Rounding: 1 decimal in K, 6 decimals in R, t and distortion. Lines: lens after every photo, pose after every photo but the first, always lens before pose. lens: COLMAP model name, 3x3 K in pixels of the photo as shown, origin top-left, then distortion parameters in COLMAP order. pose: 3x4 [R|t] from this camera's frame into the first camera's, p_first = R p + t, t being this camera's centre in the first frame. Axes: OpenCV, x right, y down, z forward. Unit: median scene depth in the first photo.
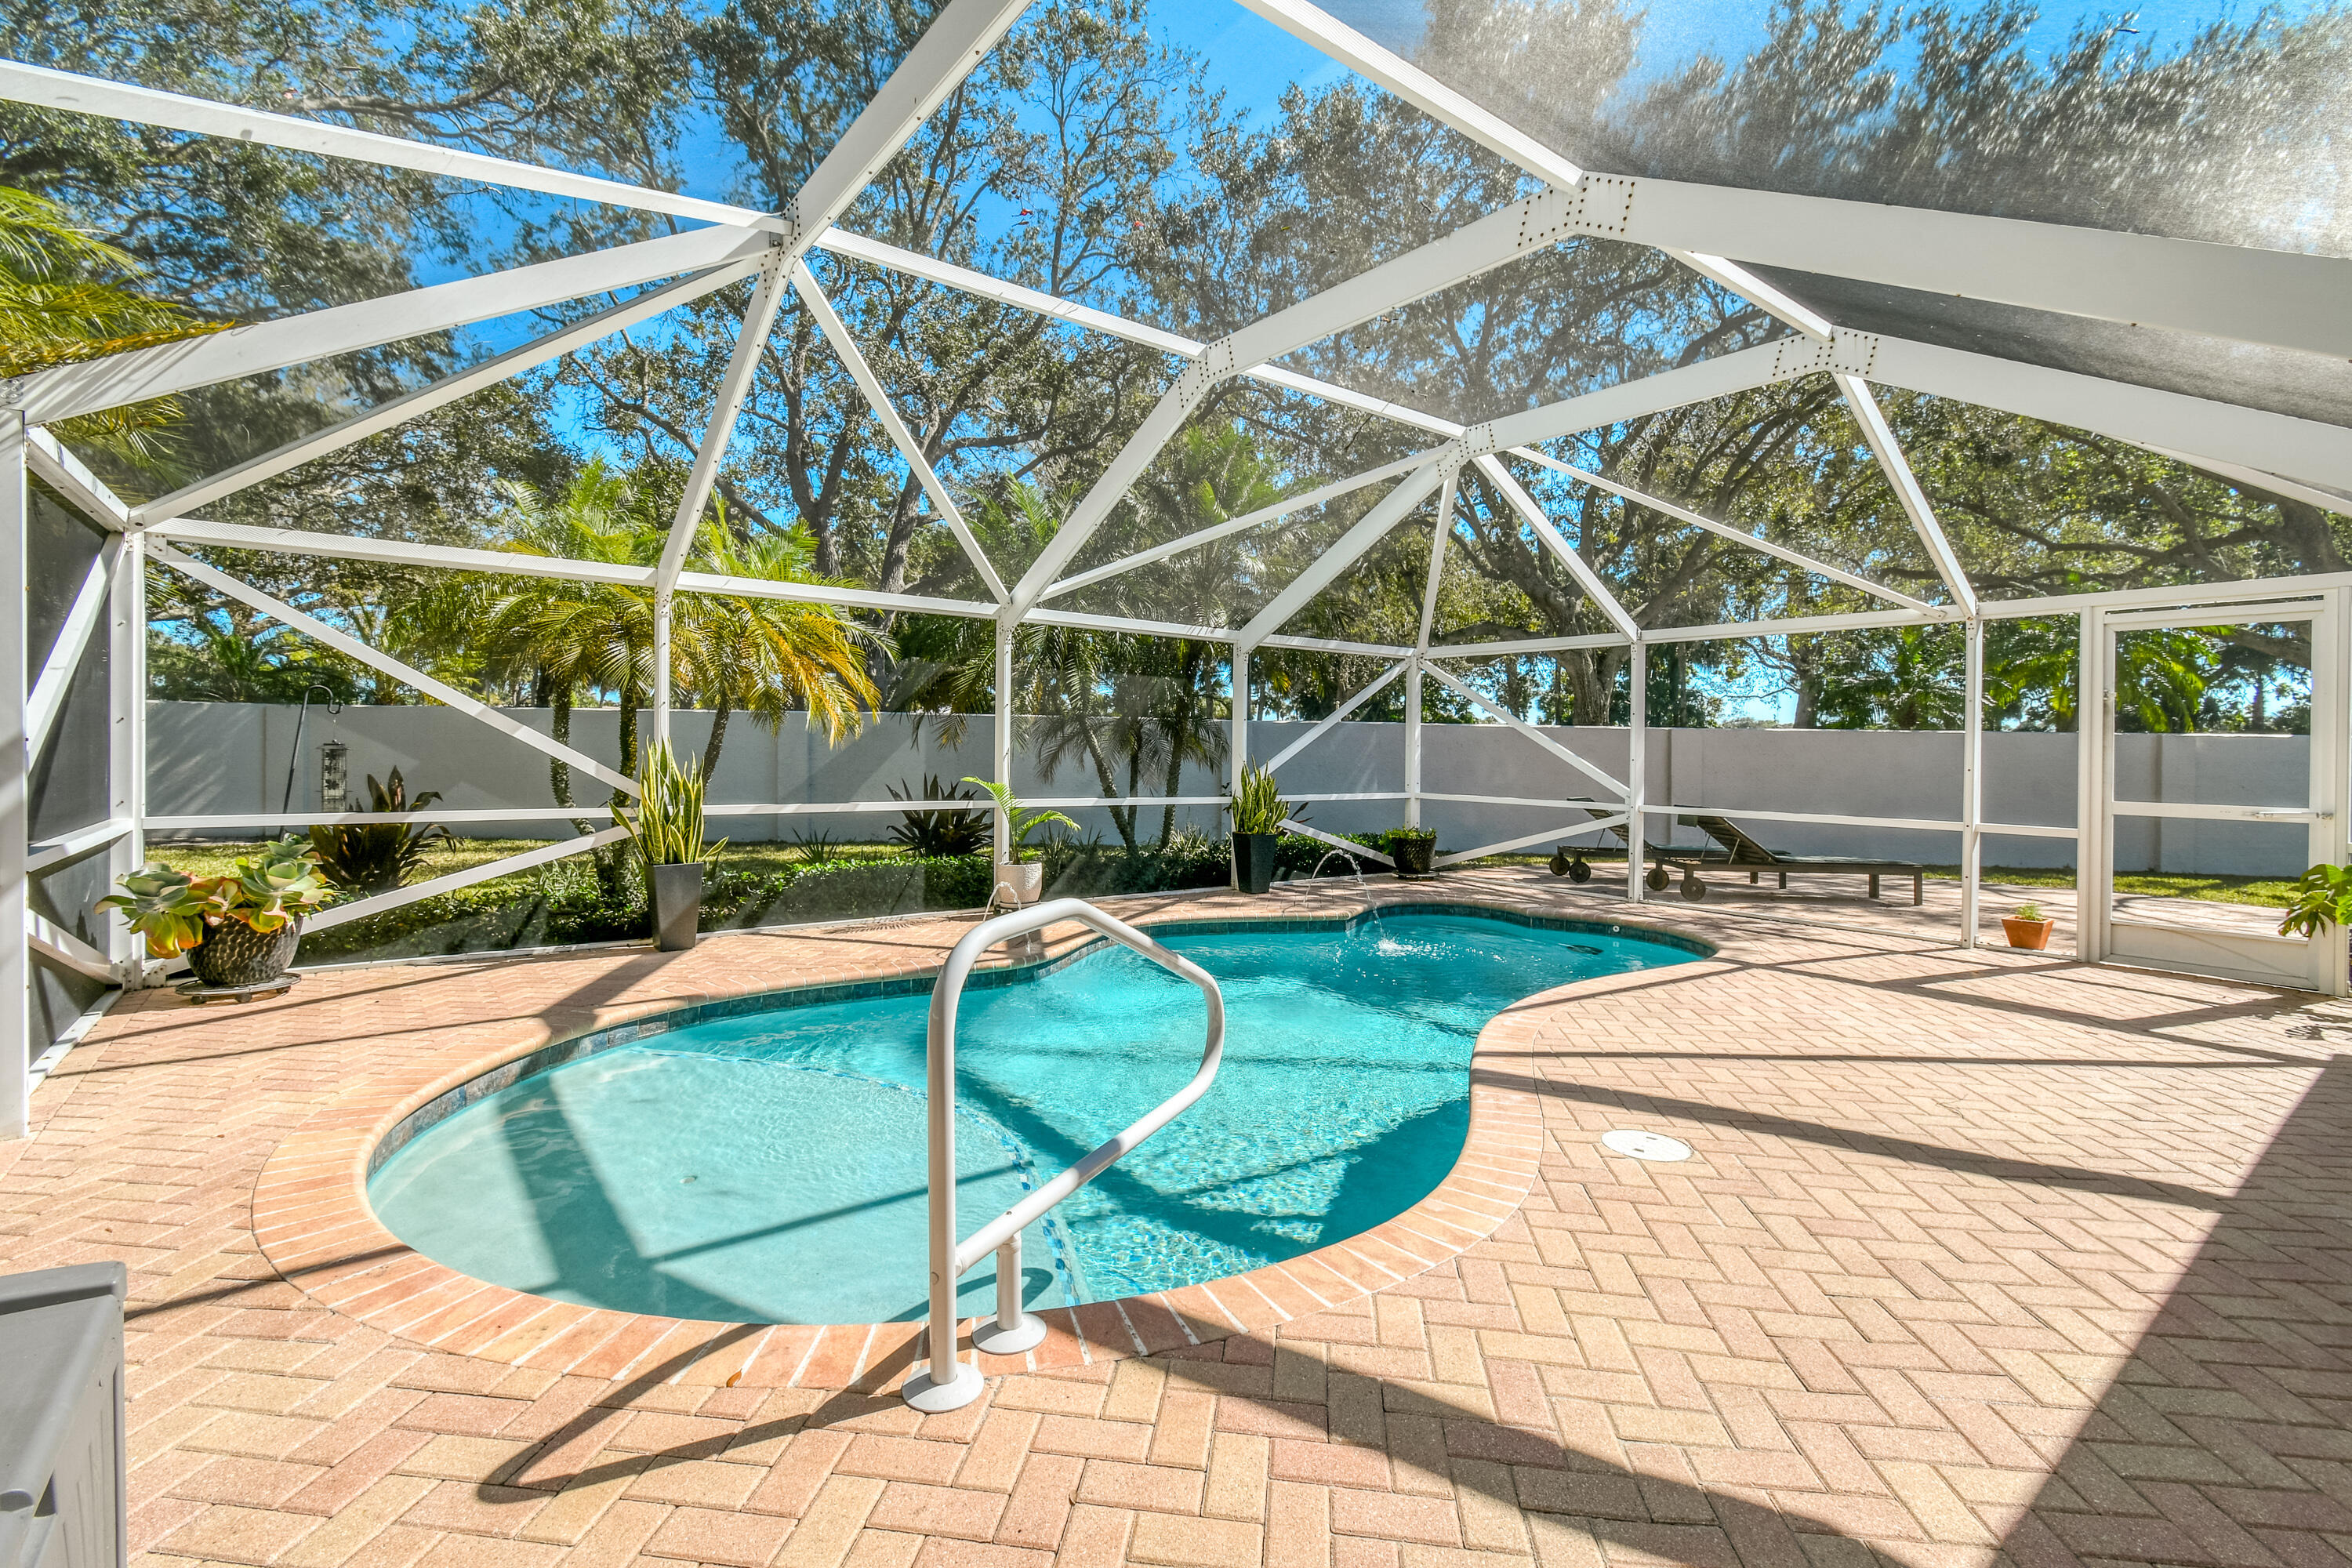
lens RADIAL K [[1056.4, 0, 1193.9], [0, 1056.4, 780.4], [0, 0, 1]] dist [0.014560, -0.006695]
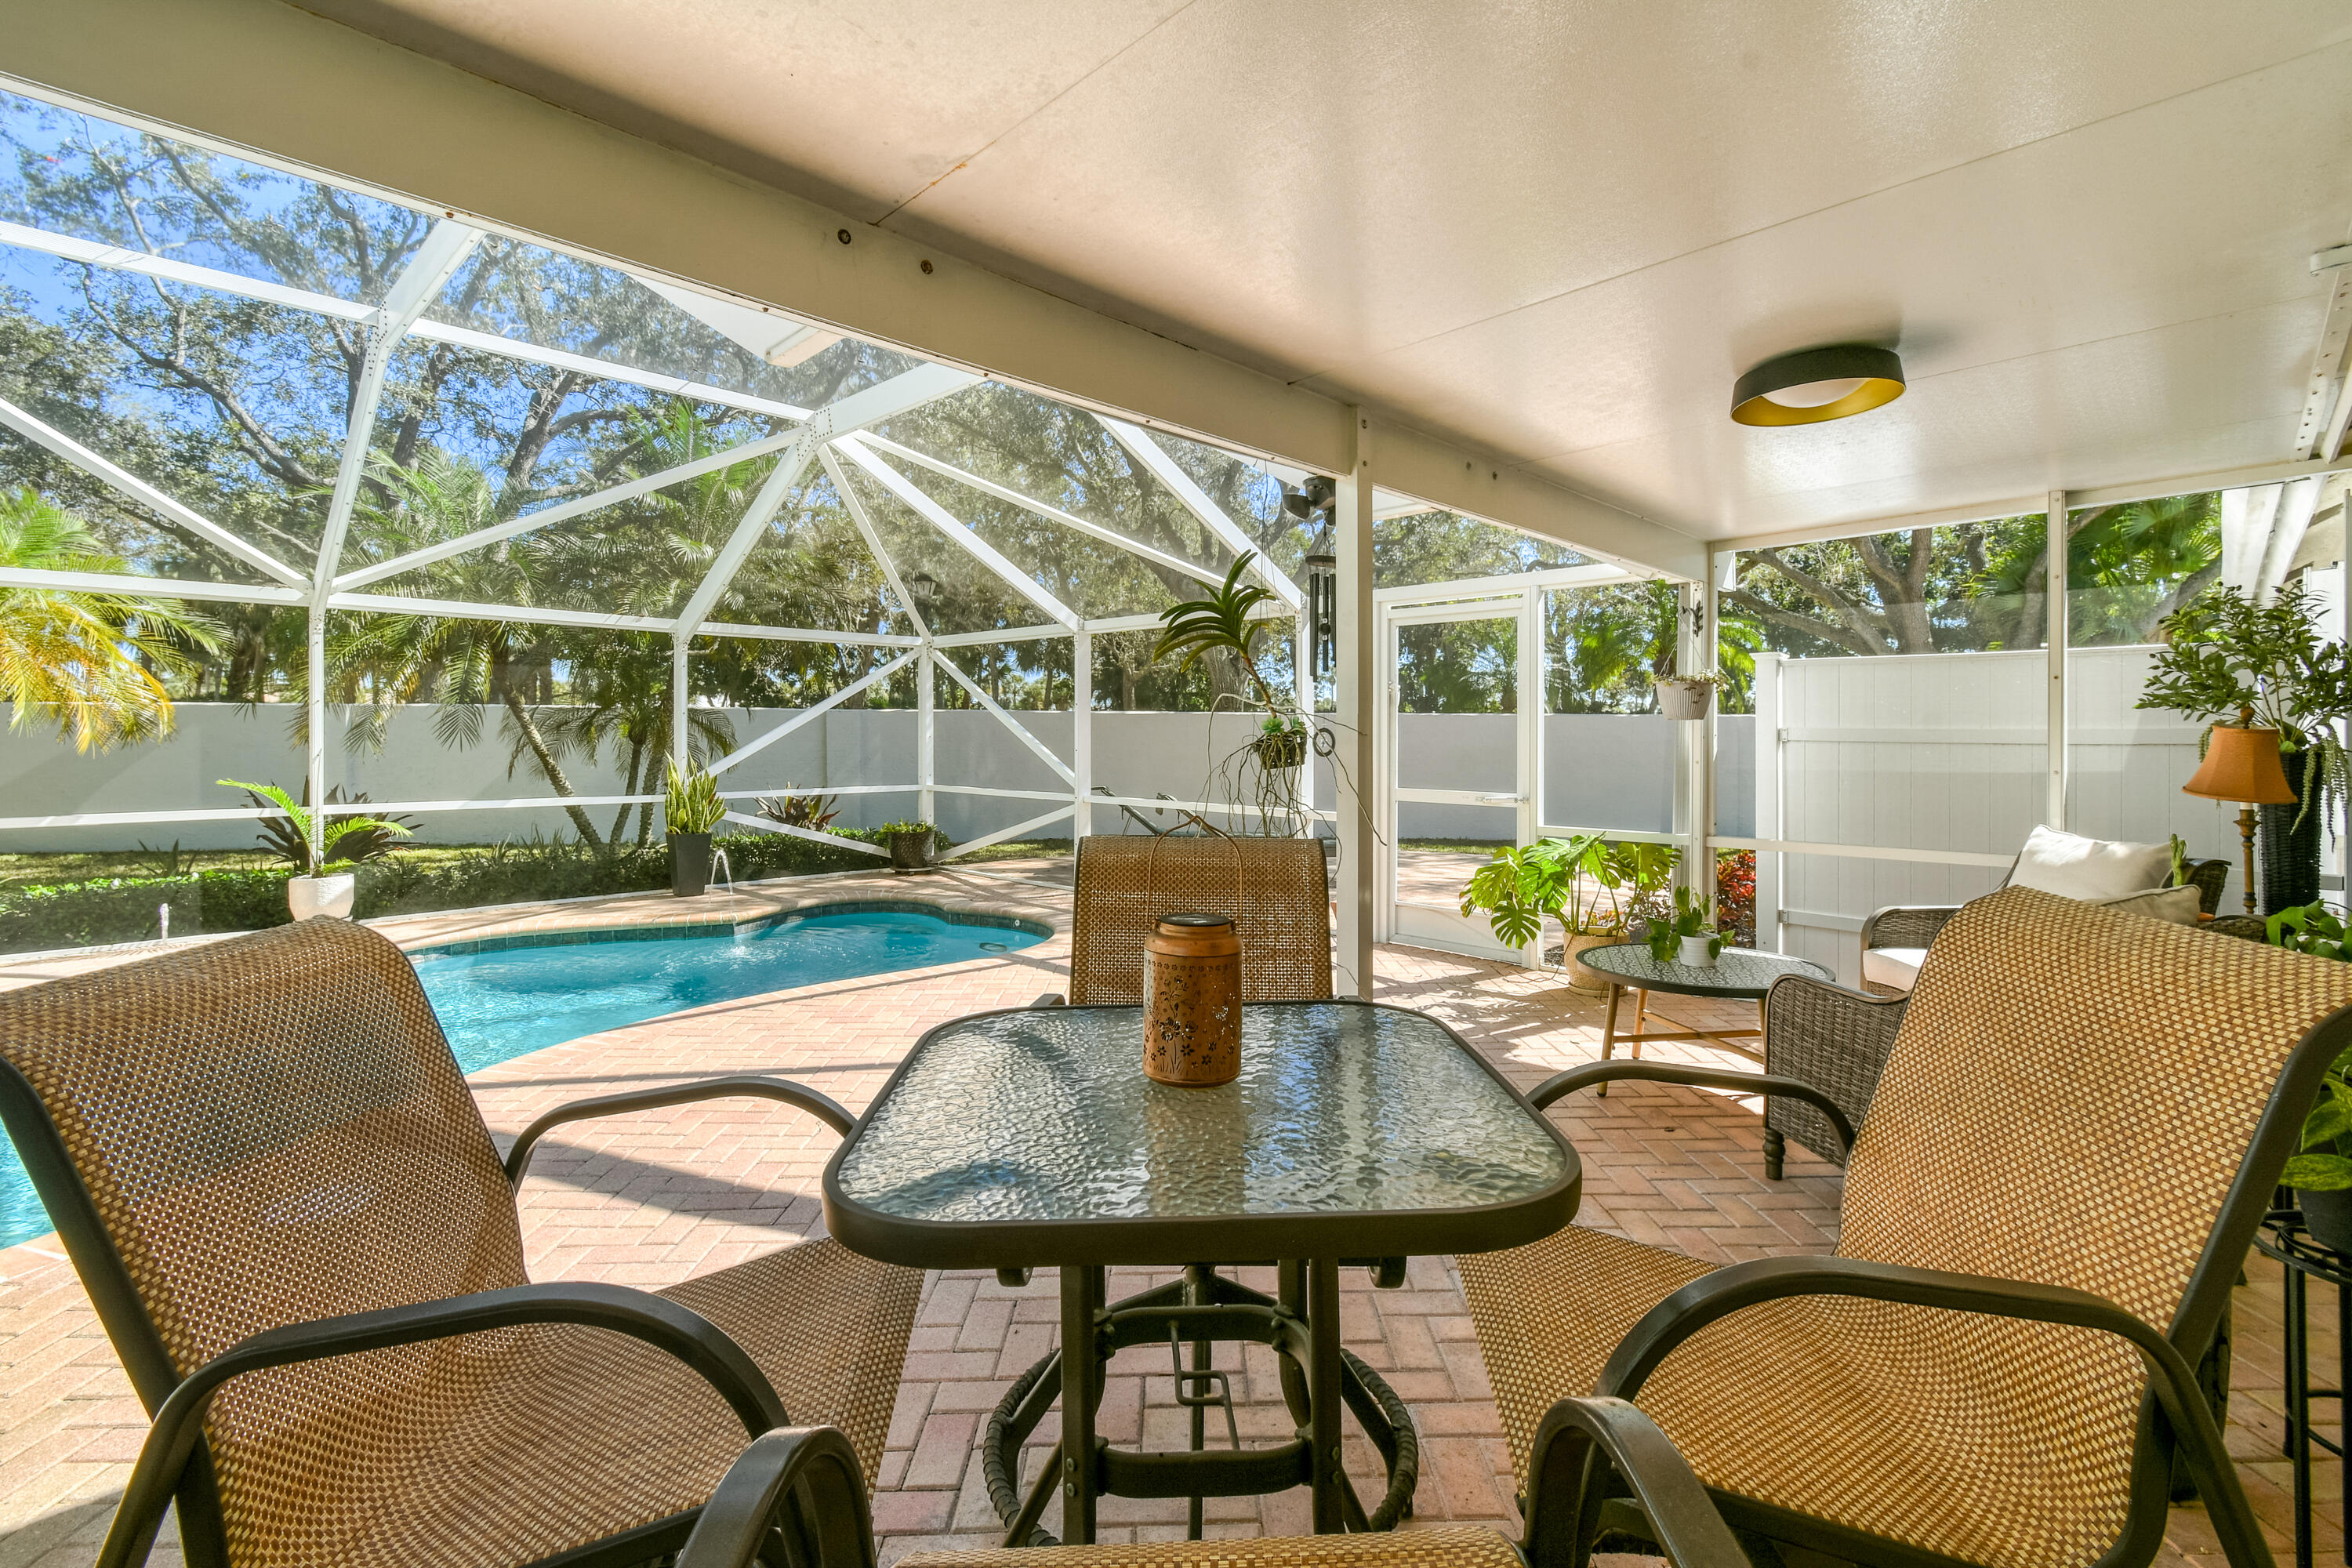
lens RADIAL K [[1056.4, 0, 1195.3], [0, 1056.4, 752.6], [0, 0, 1]] dist [0.014560, -0.006695]
pose [[0.992165, -0.013916, 0.124160, 0.492071], [0.015276, 0.999833, -0.010009, -0.007111], [-0.124000, 0.011827, 0.992212, -0.000222]]
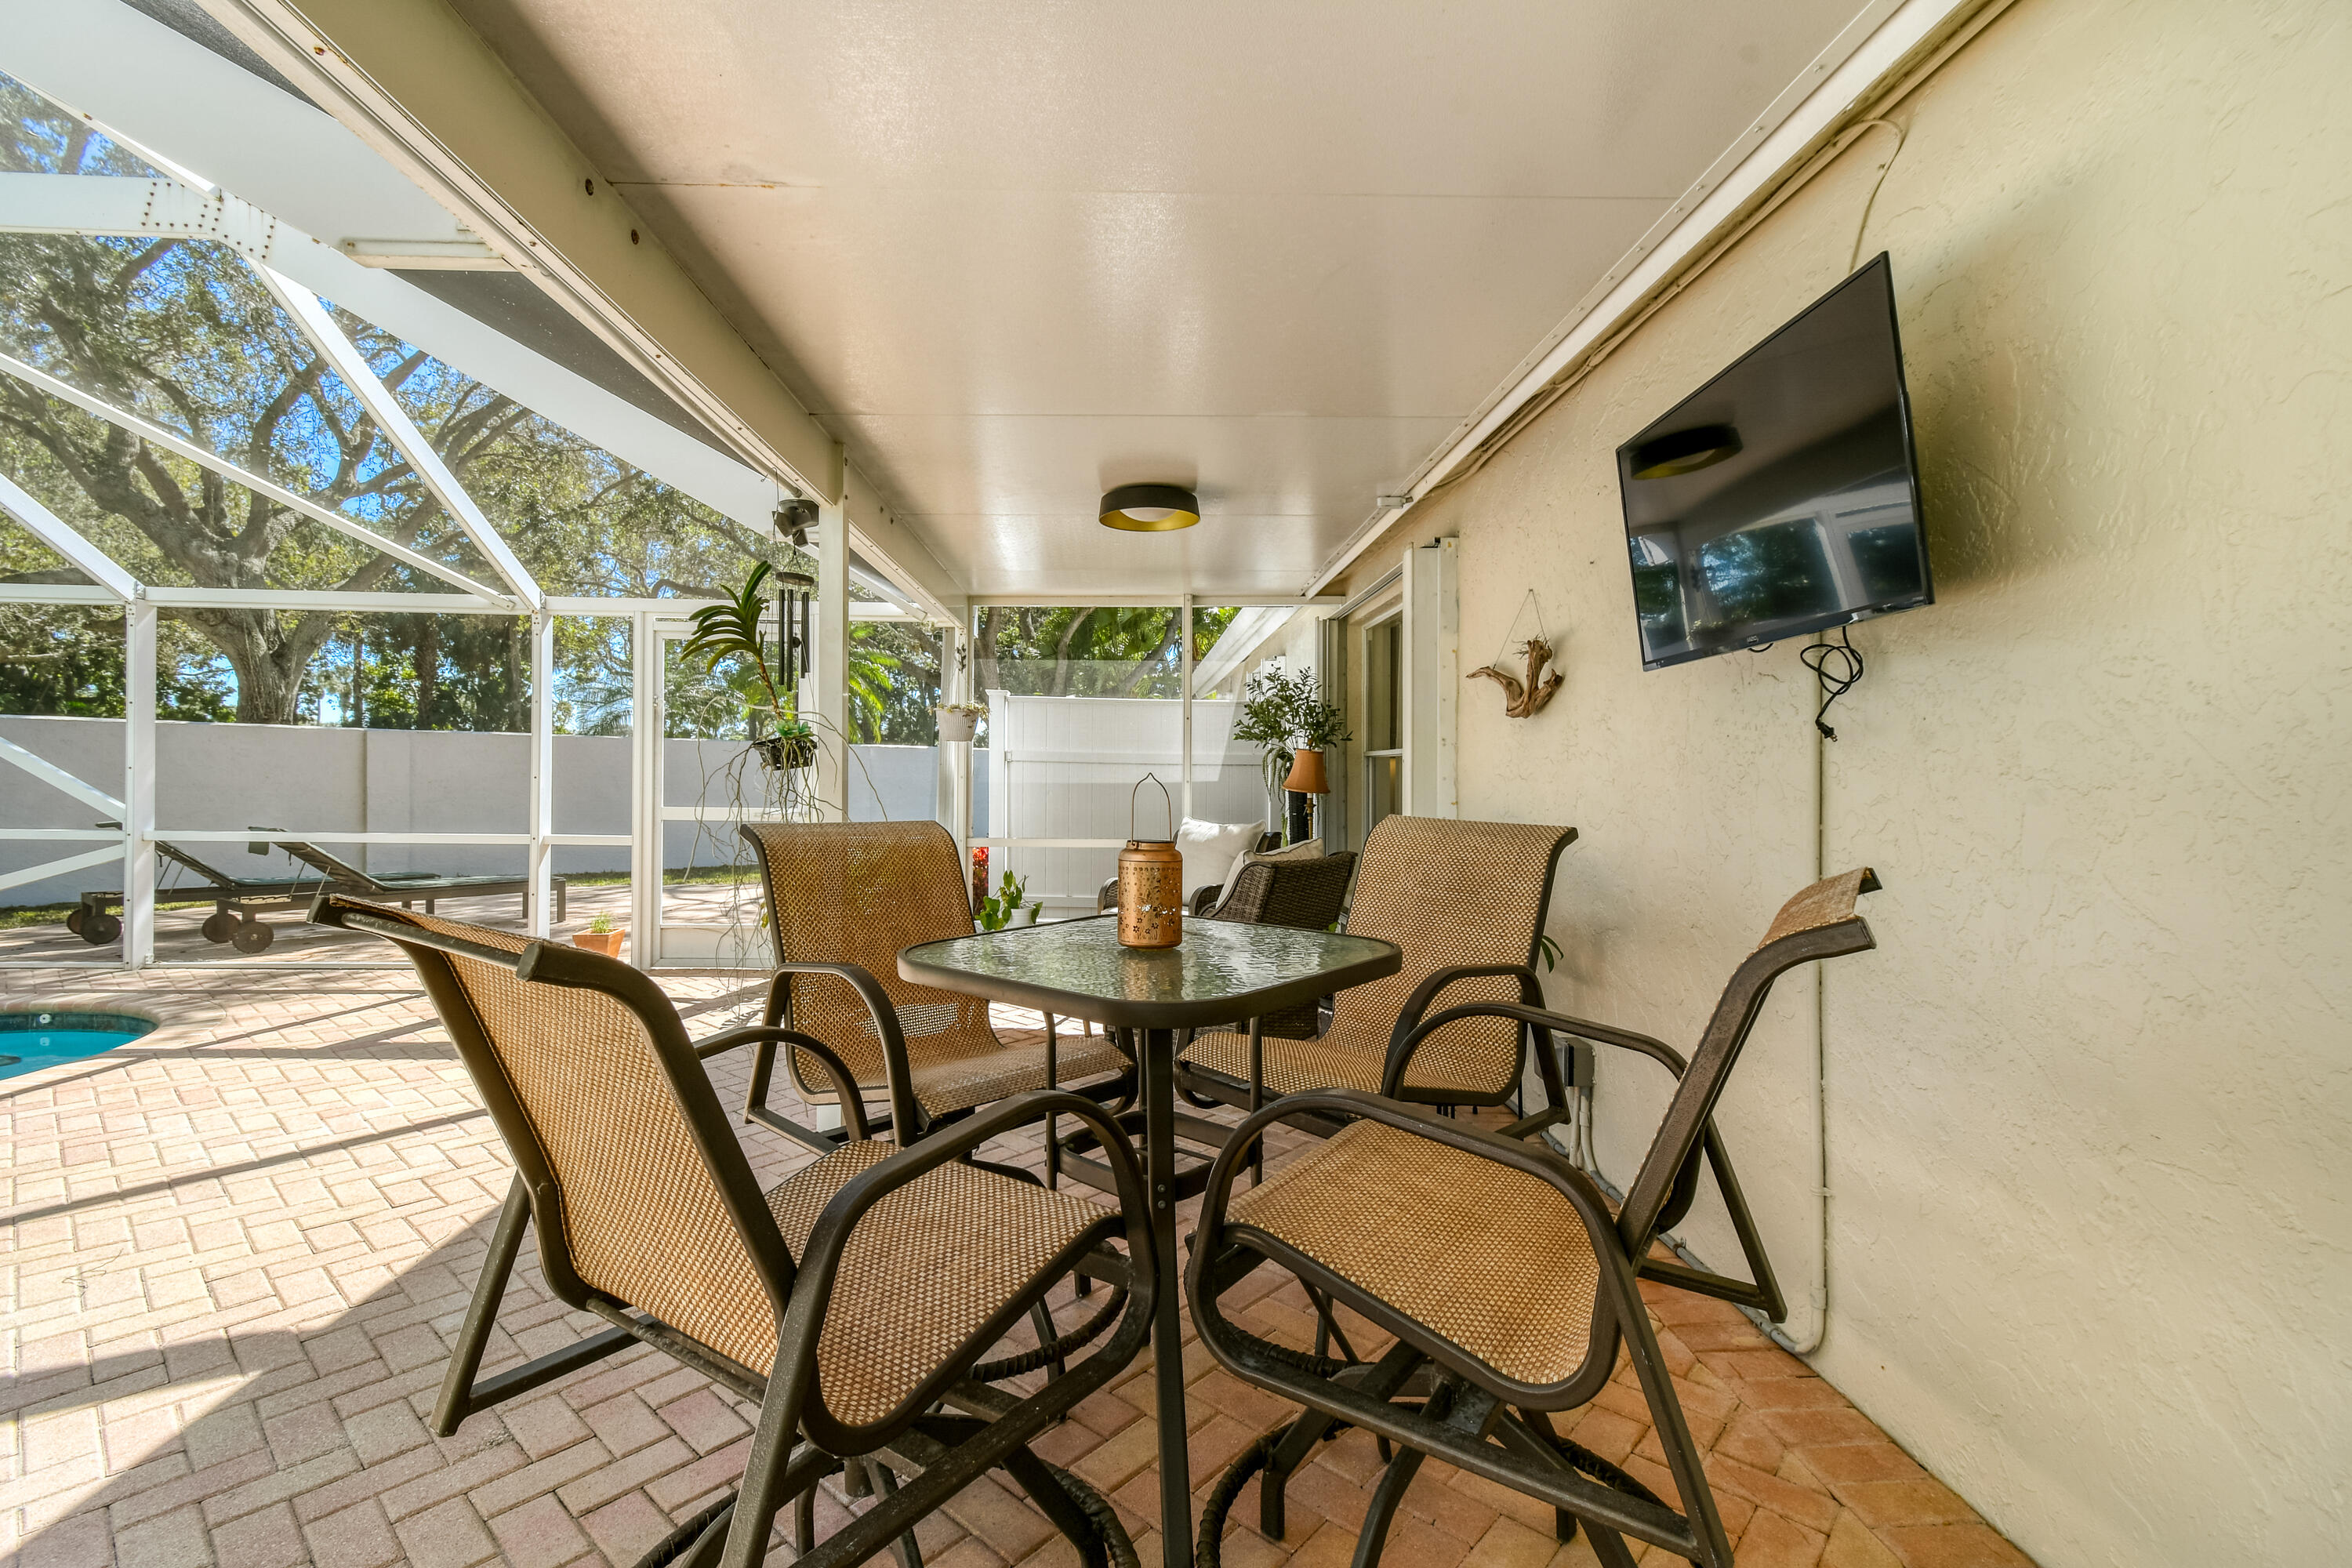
lens RADIAL K [[1056.4, 0, 1167.8], [0, 1056.4, 769.1], [0, 0, 1]] dist [0.014560, -0.006695]
pose [[0.592429, -0.006666, 0.805595, 0.305458], [0.020964, 0.999755, -0.007144, 0.001653], [-0.805350, 0.021121, 0.592423, 0.019619]]
